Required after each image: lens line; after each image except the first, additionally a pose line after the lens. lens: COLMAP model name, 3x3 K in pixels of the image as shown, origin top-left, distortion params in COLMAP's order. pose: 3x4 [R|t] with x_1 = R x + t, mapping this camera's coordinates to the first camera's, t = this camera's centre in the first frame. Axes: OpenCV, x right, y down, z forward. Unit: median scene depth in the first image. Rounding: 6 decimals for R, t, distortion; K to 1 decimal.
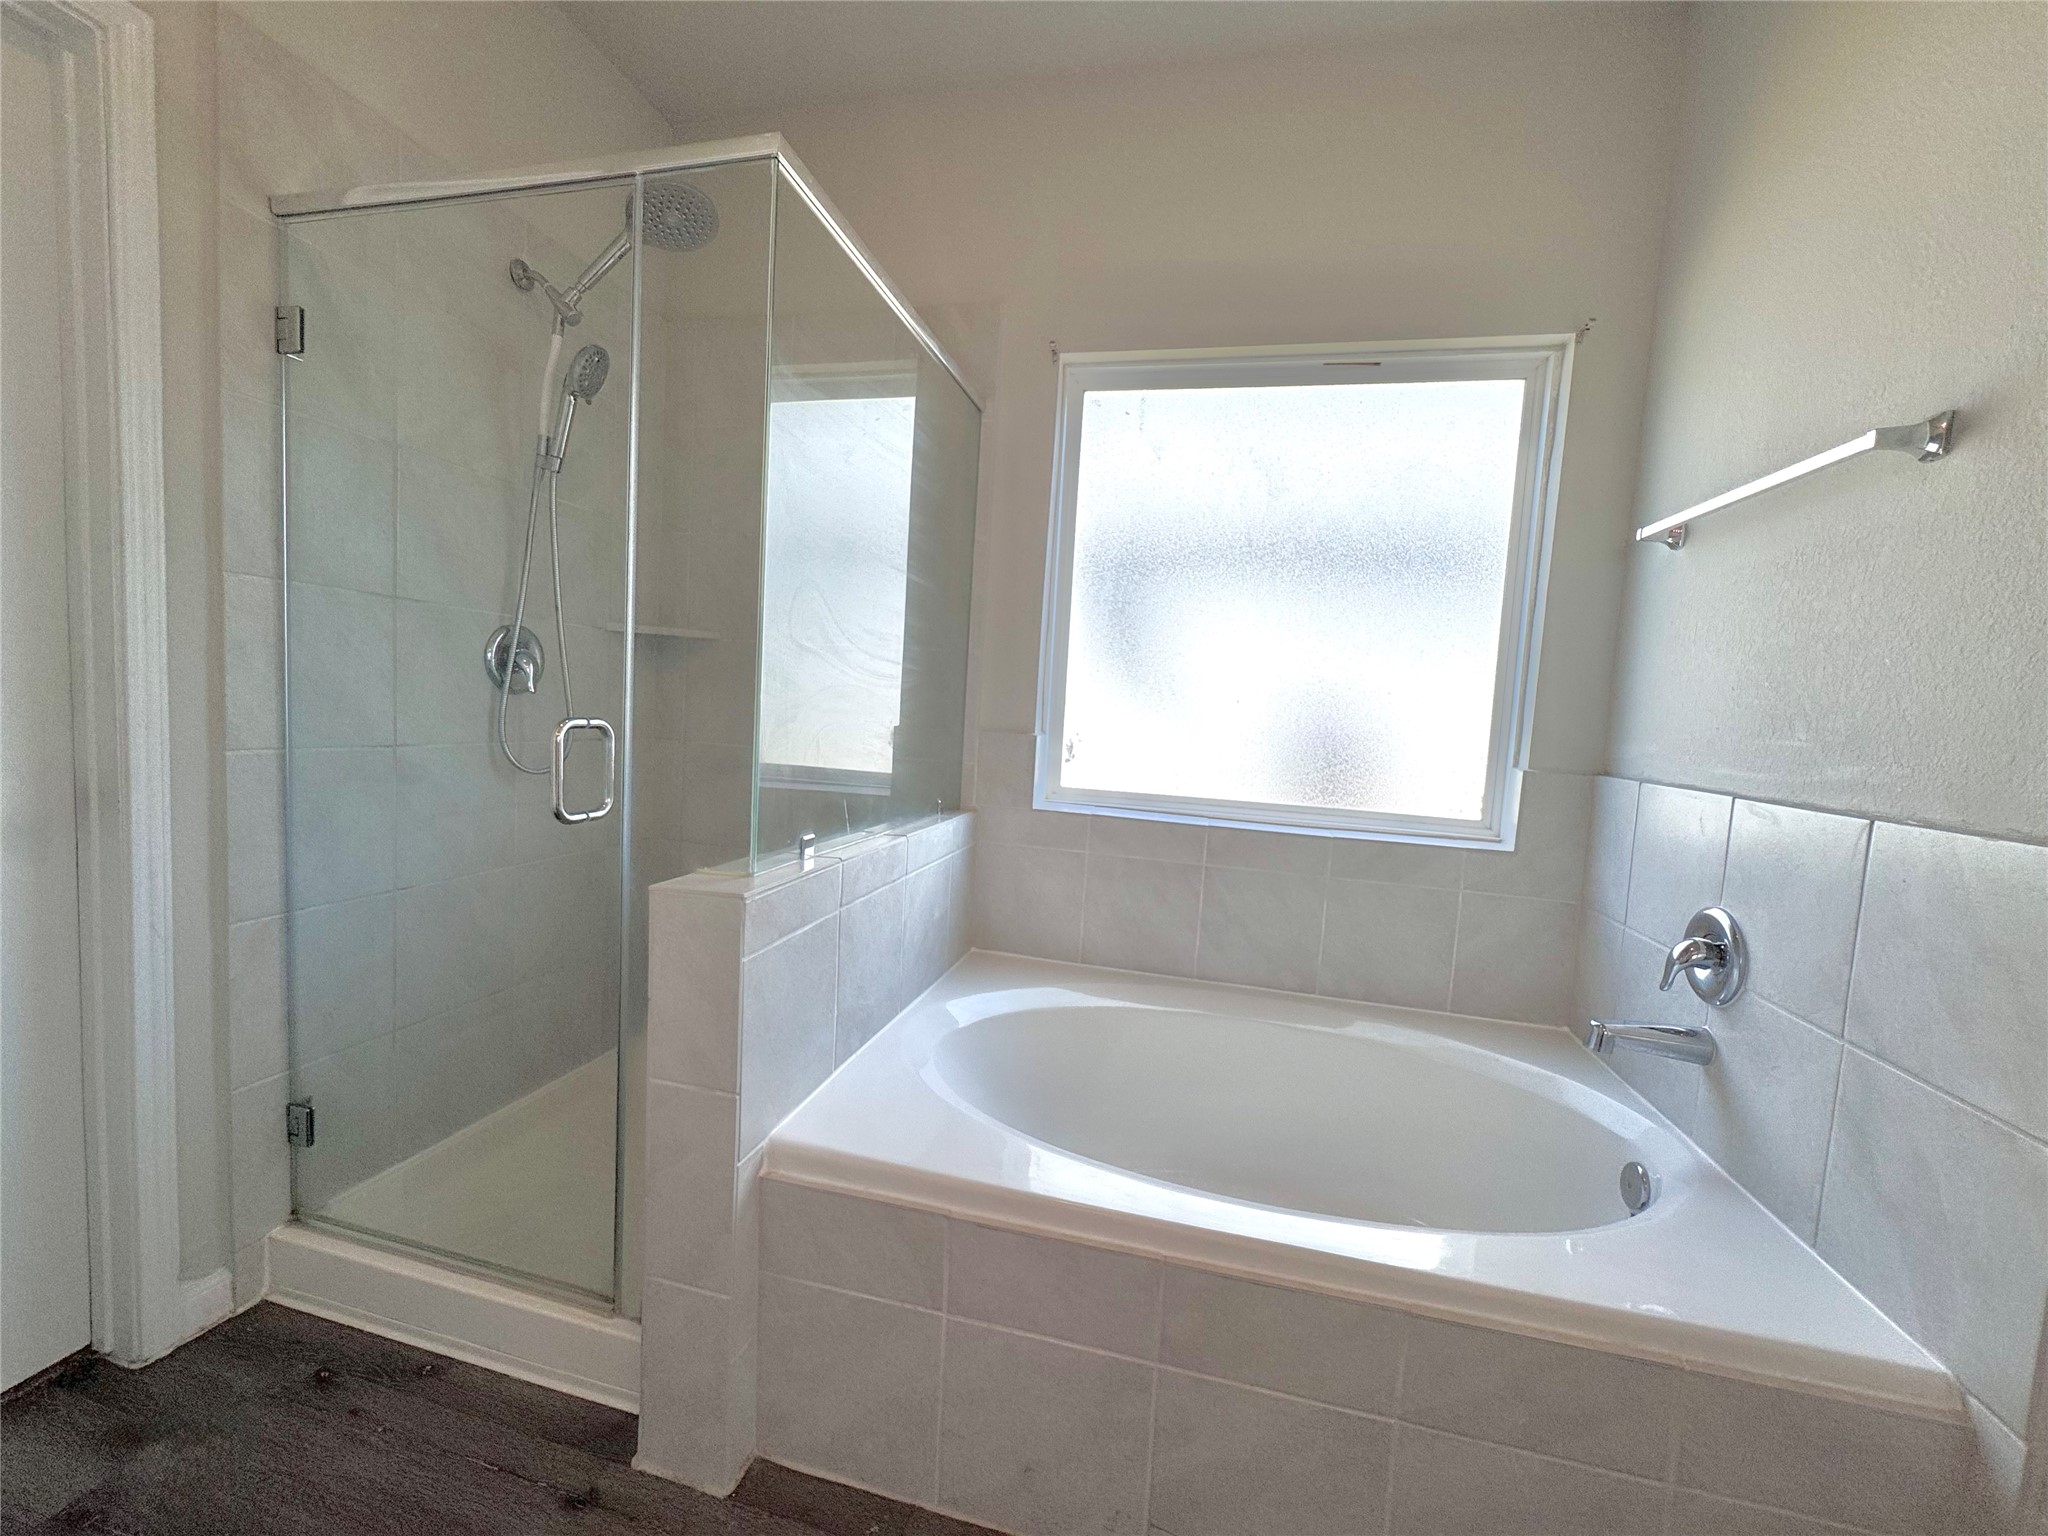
lens RADIAL K [[817.8, 0, 1034.7], [0, 817.8, 759.9], [0, 0, 1]] dist [-0.003800, -0.000299]
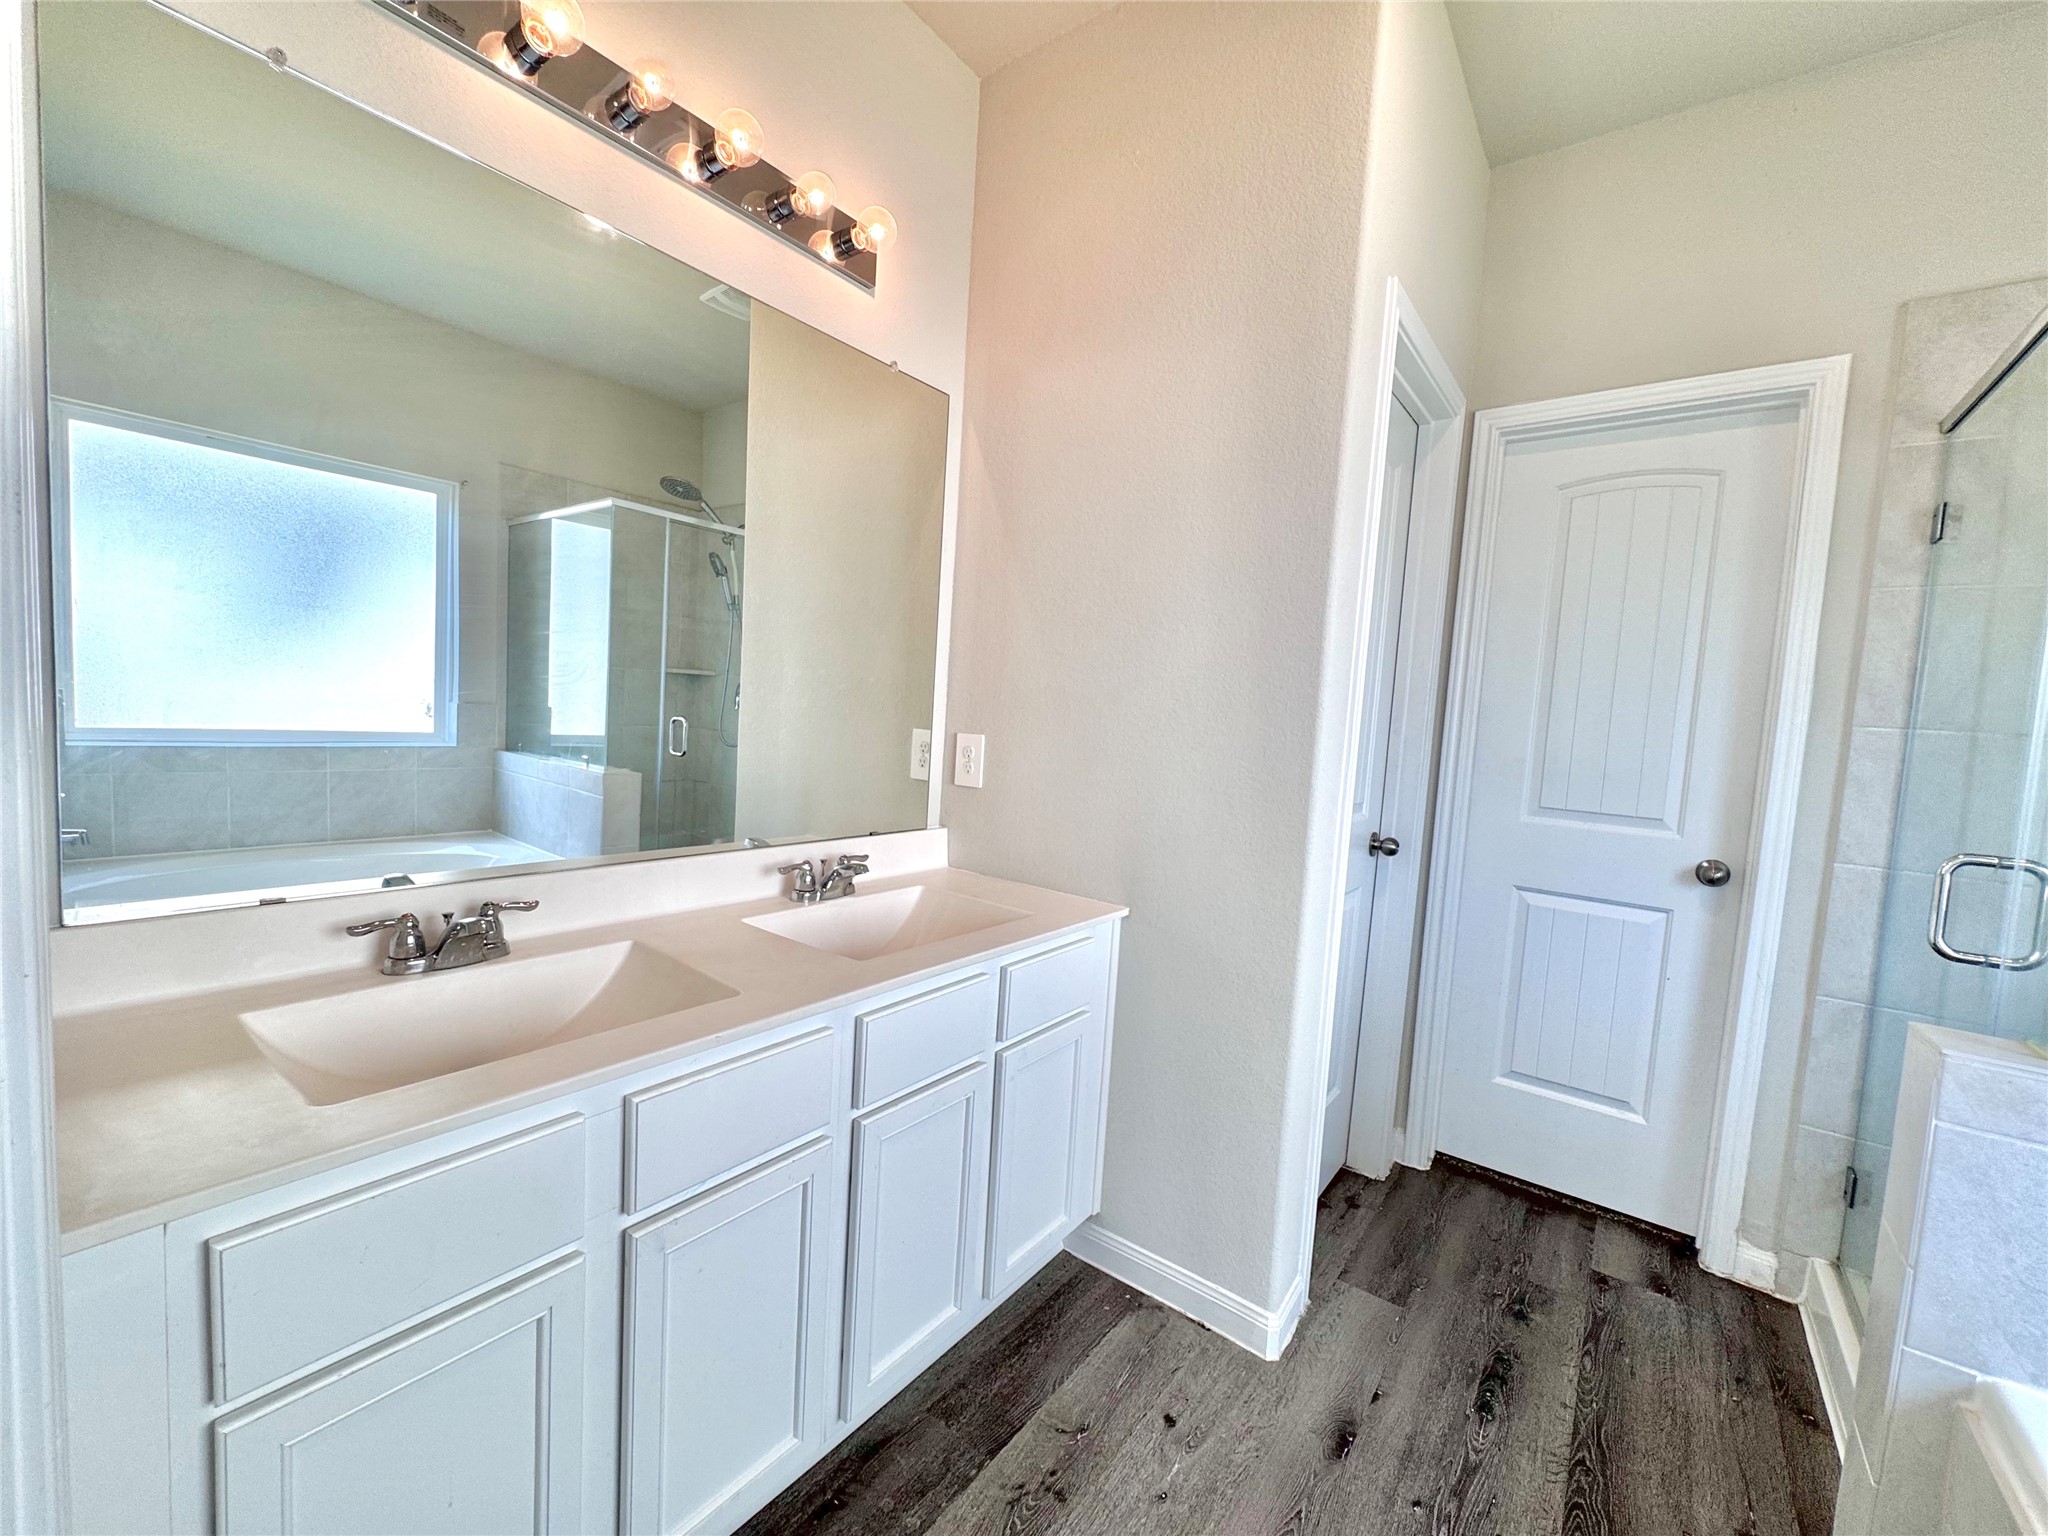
lens RADIAL K [[817.8, 0, 1026.2], [0, 817.8, 759.6], [0, 0, 1]] dist [-0.003800, -0.000299]
pose [[-0.381392, -0.021088, -0.924173, 0.696230], [-0.154527, 0.987127, 0.041246, -0.026812], [0.911406, 0.158540, -0.379741, 0.285463]]
